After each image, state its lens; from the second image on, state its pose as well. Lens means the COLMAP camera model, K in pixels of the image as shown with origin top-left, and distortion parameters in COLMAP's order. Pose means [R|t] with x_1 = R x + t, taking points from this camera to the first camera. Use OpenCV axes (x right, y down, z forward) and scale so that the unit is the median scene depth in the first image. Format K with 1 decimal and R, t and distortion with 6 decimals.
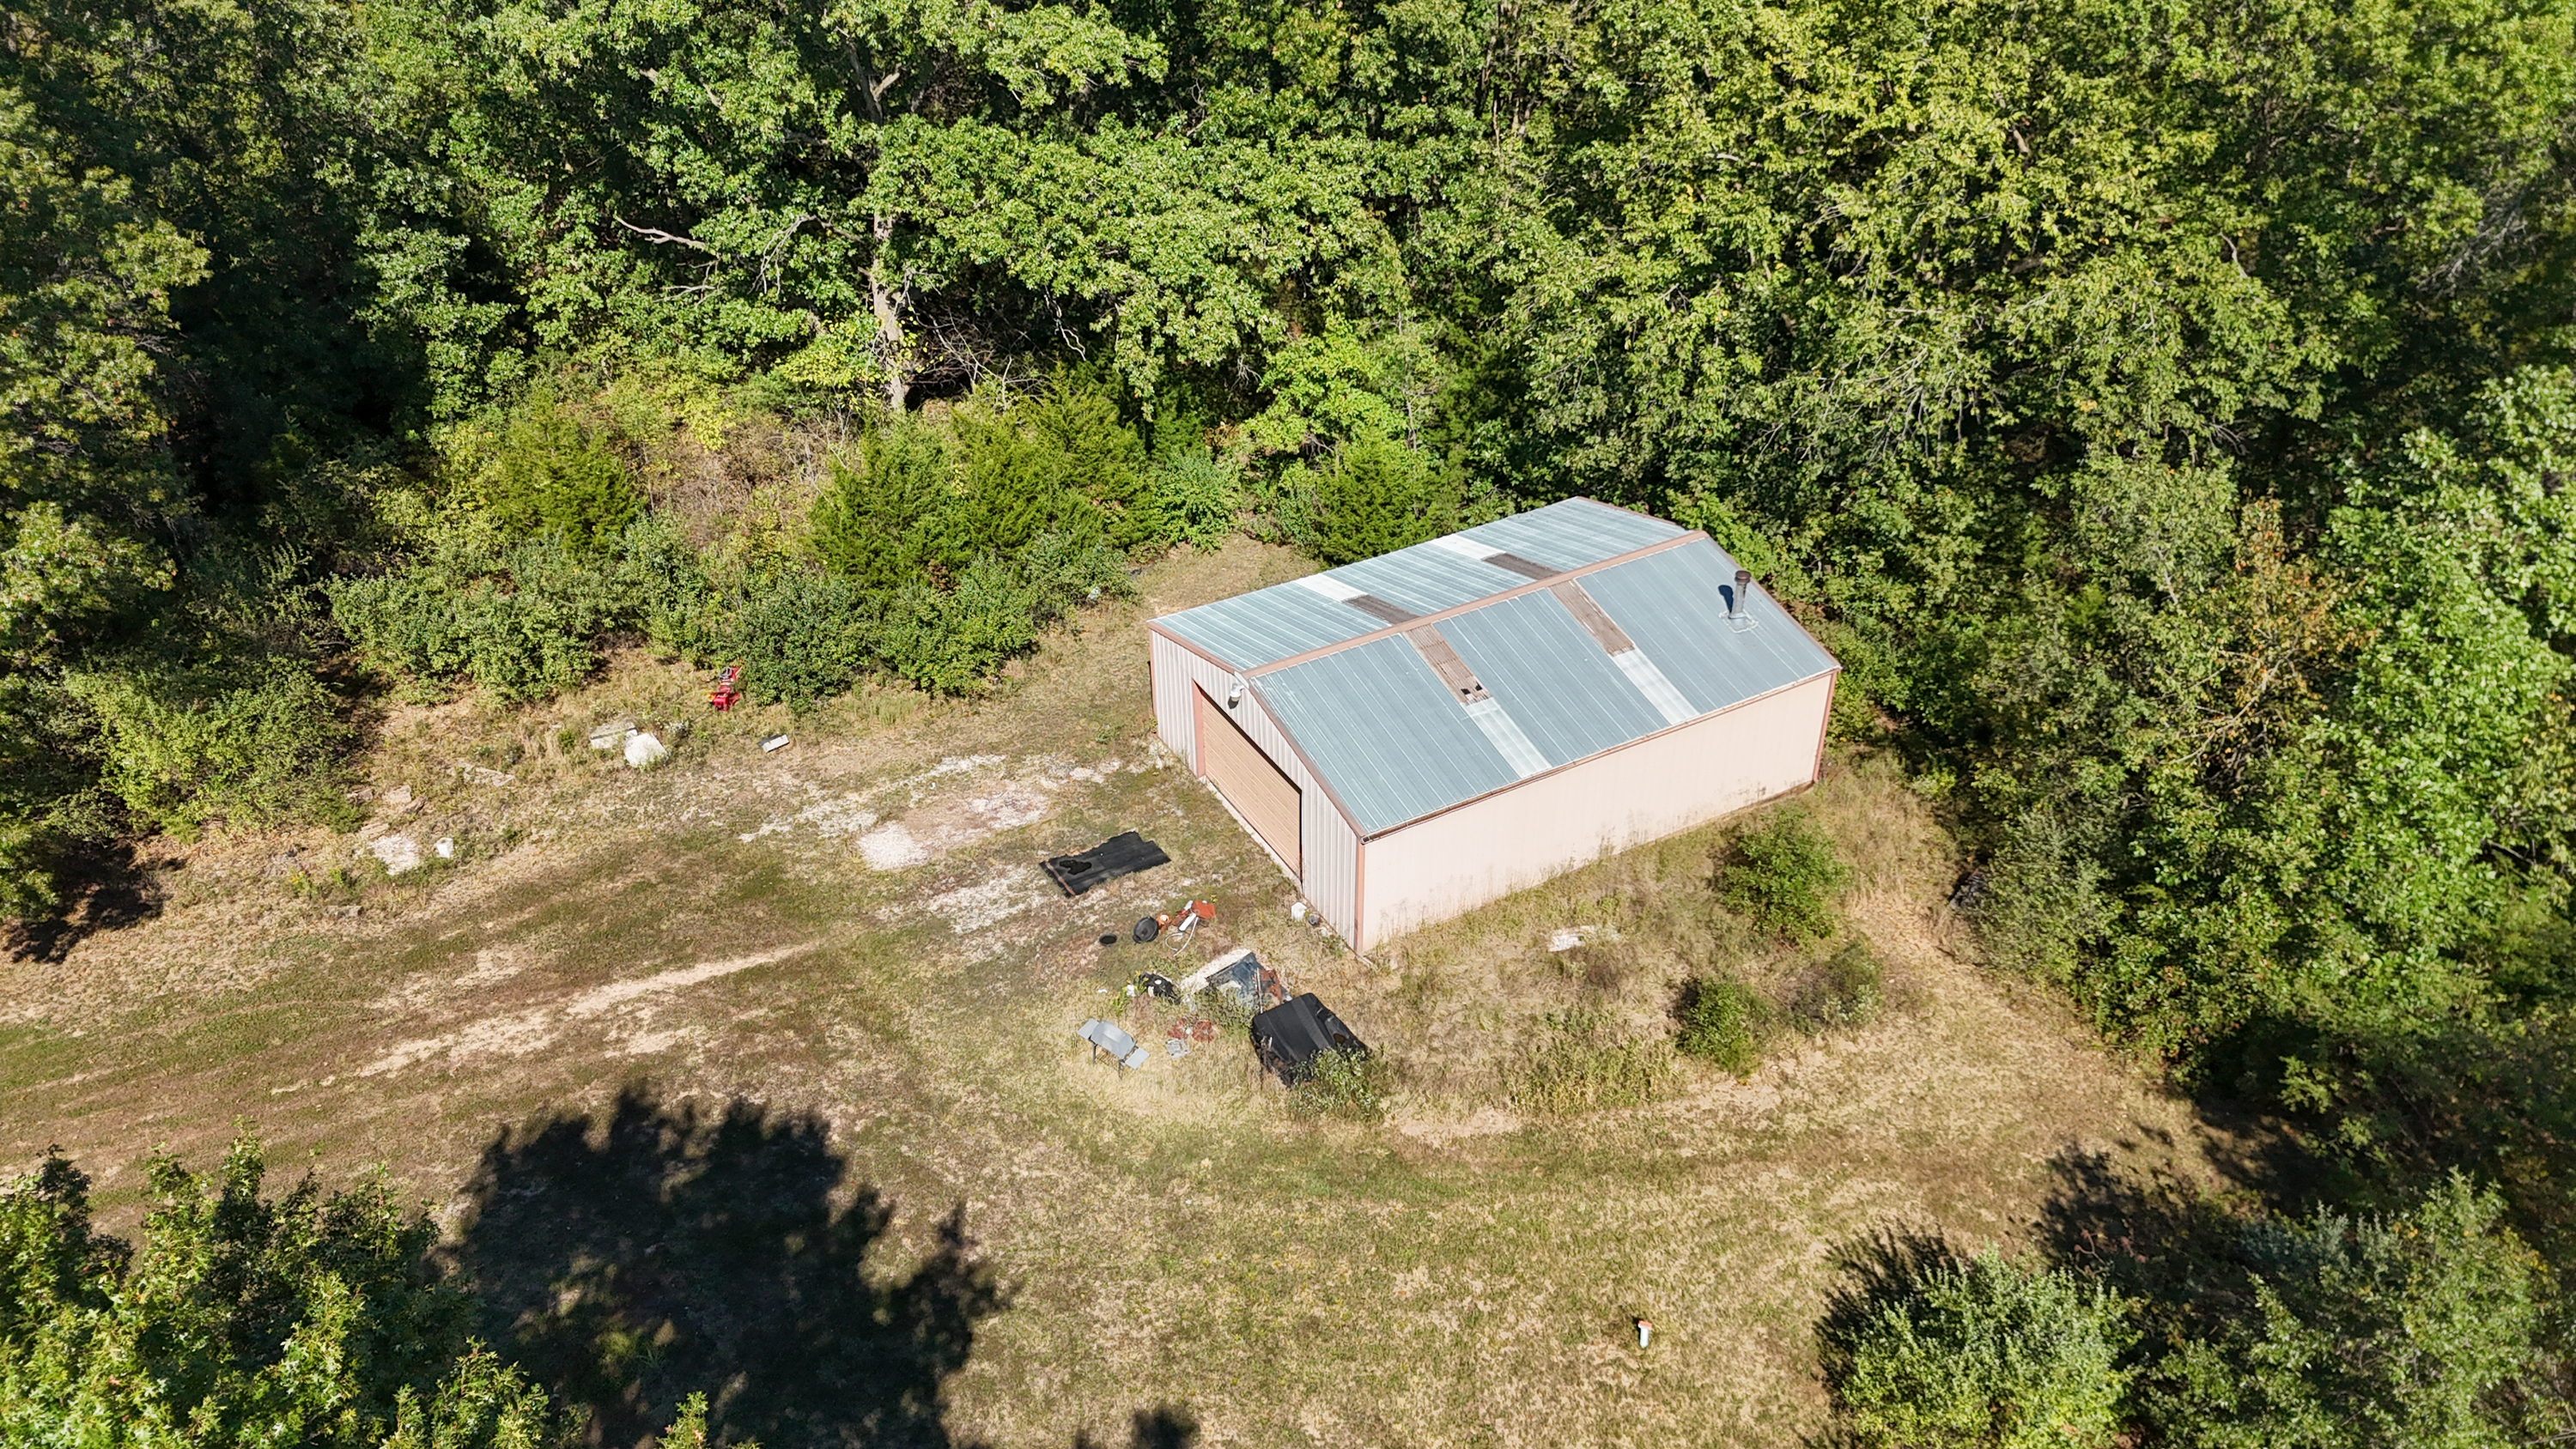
lens RADIAL K [[1917.5, 0, 1285.9], [0, 1917.5, 732.7], [0, 0, 1]] dist [0.071282, -0.068353]
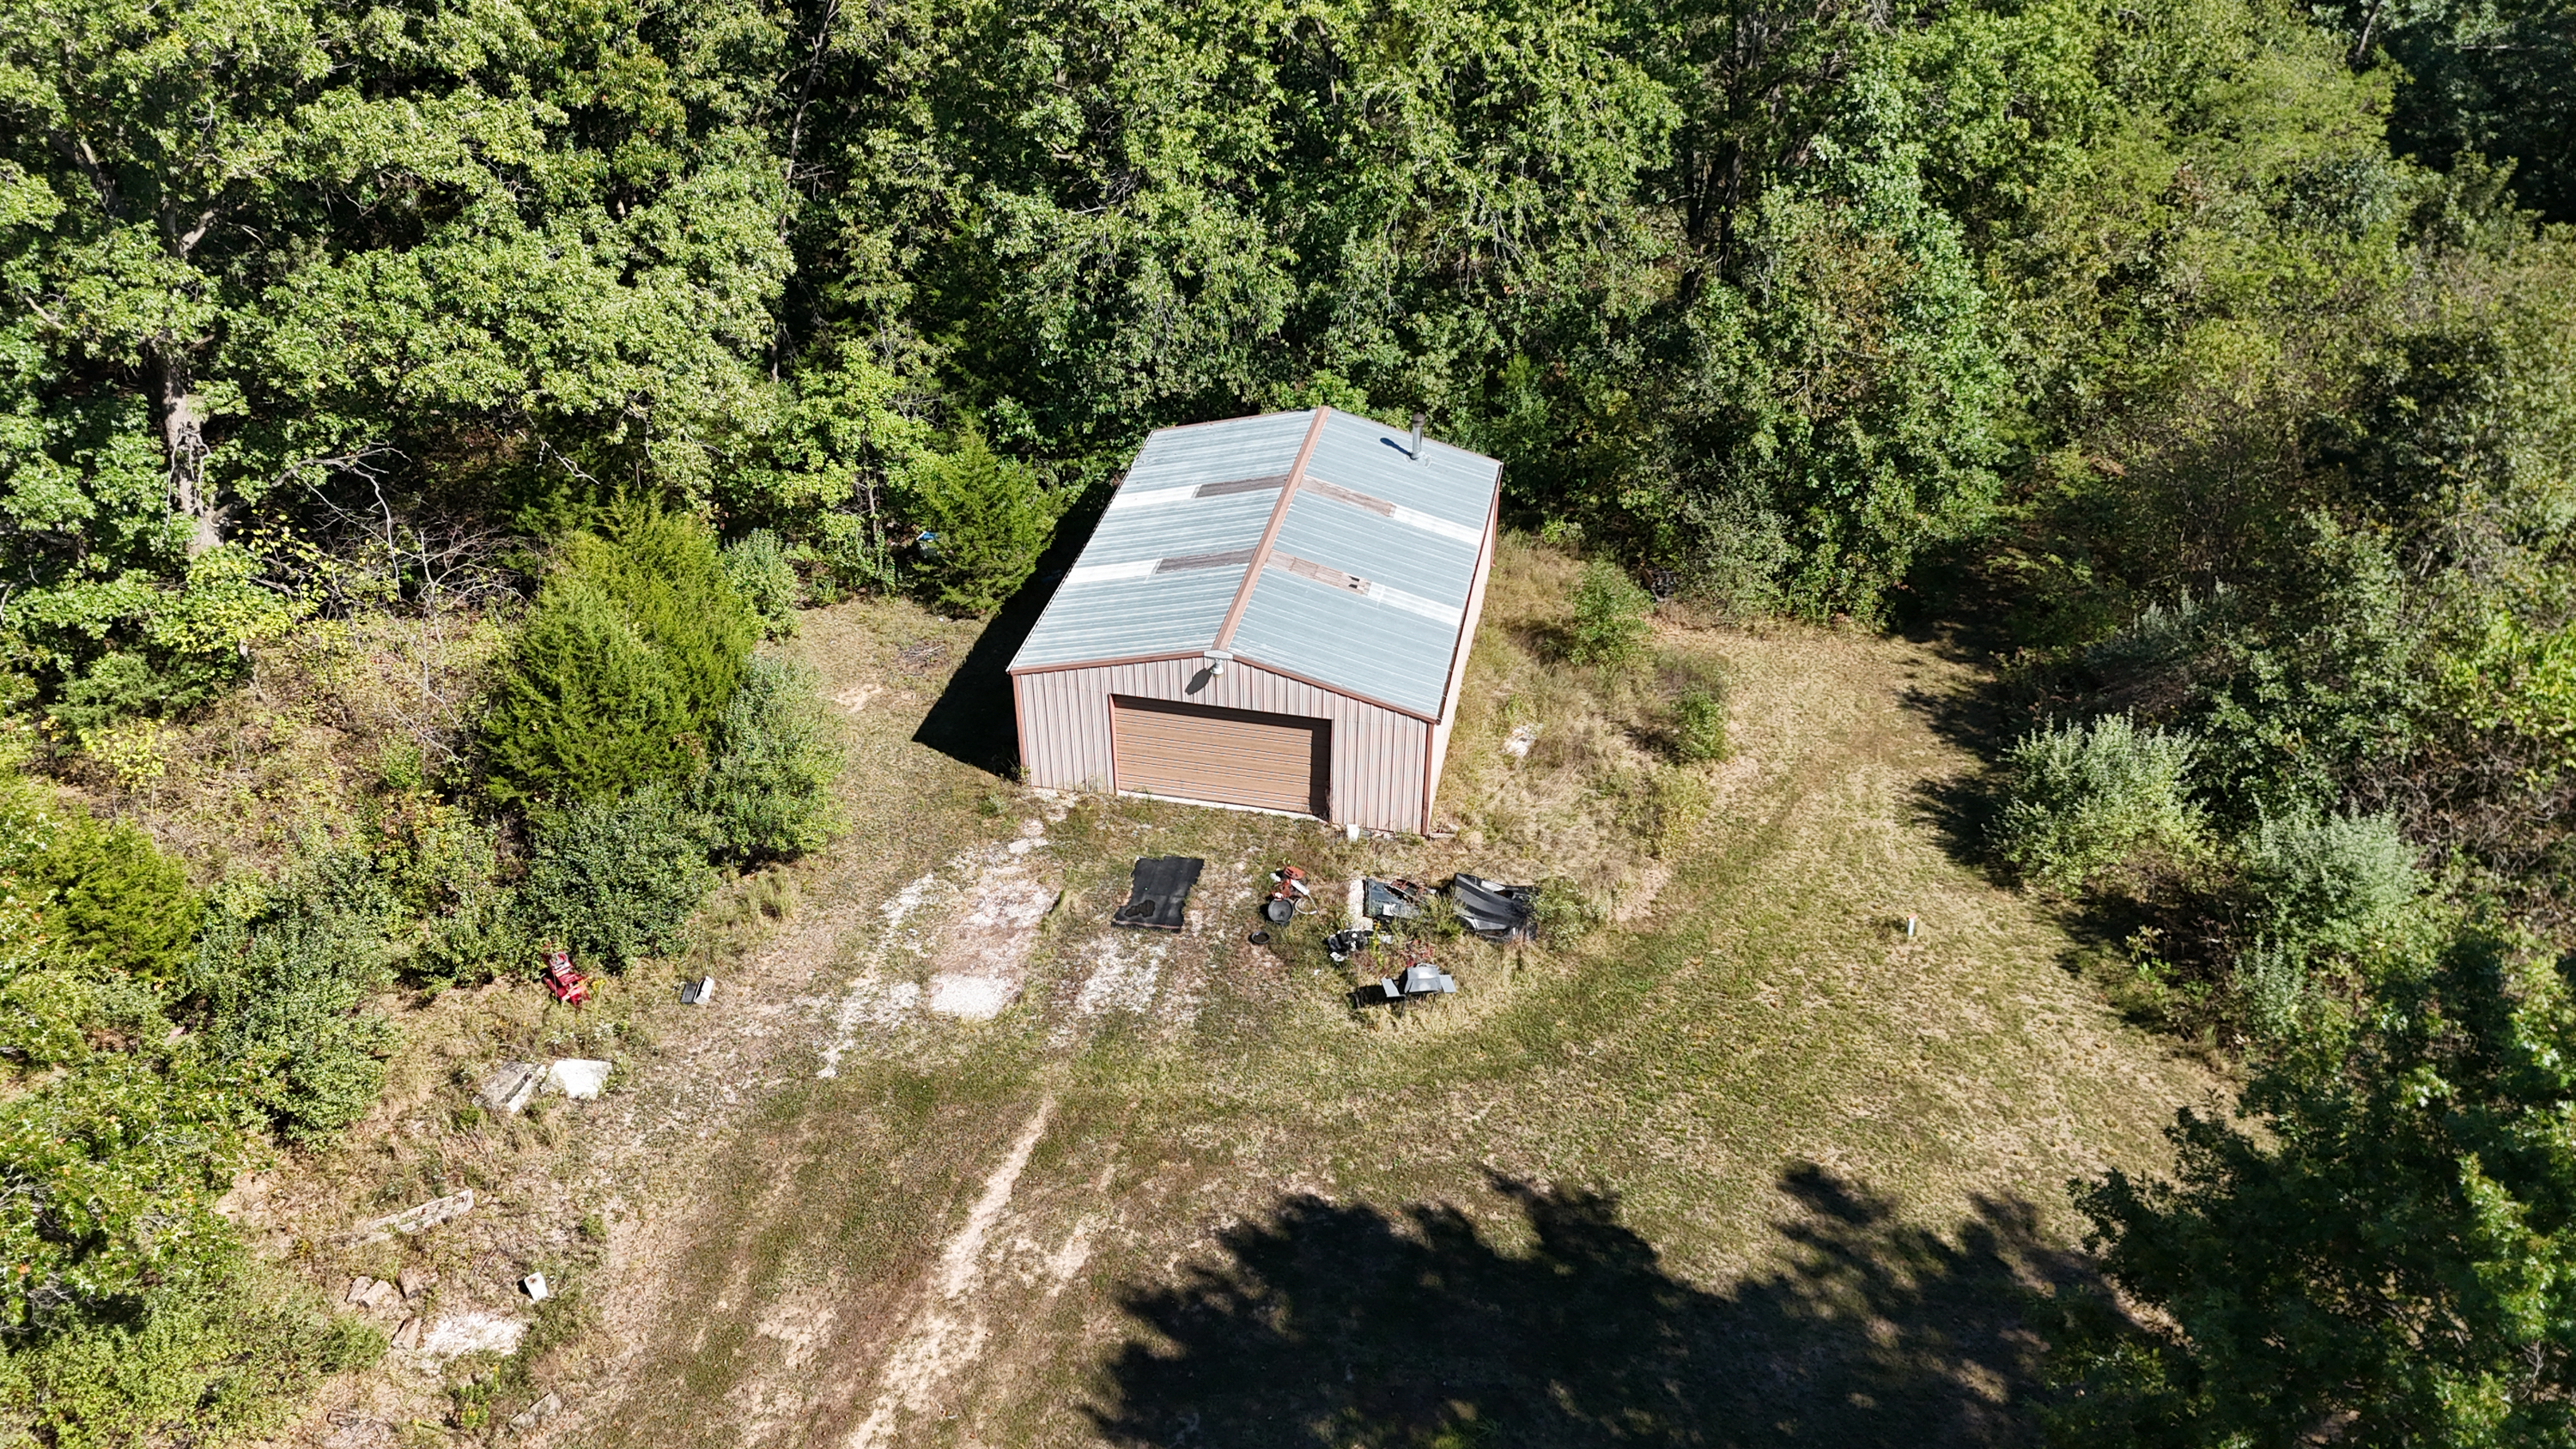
lens RADIAL K [[1917.5, 0, 1284.2], [0, 1917.5, 717.6], [0, 0, 1]] dist [0.071282, -0.068353]
pose [[0.656775, -0.411911, 0.631646, -0.700359], [0.422882, 0.894710, 0.143755, -0.137773], [-0.624354, 0.172697, 0.761813, 0.234791]]
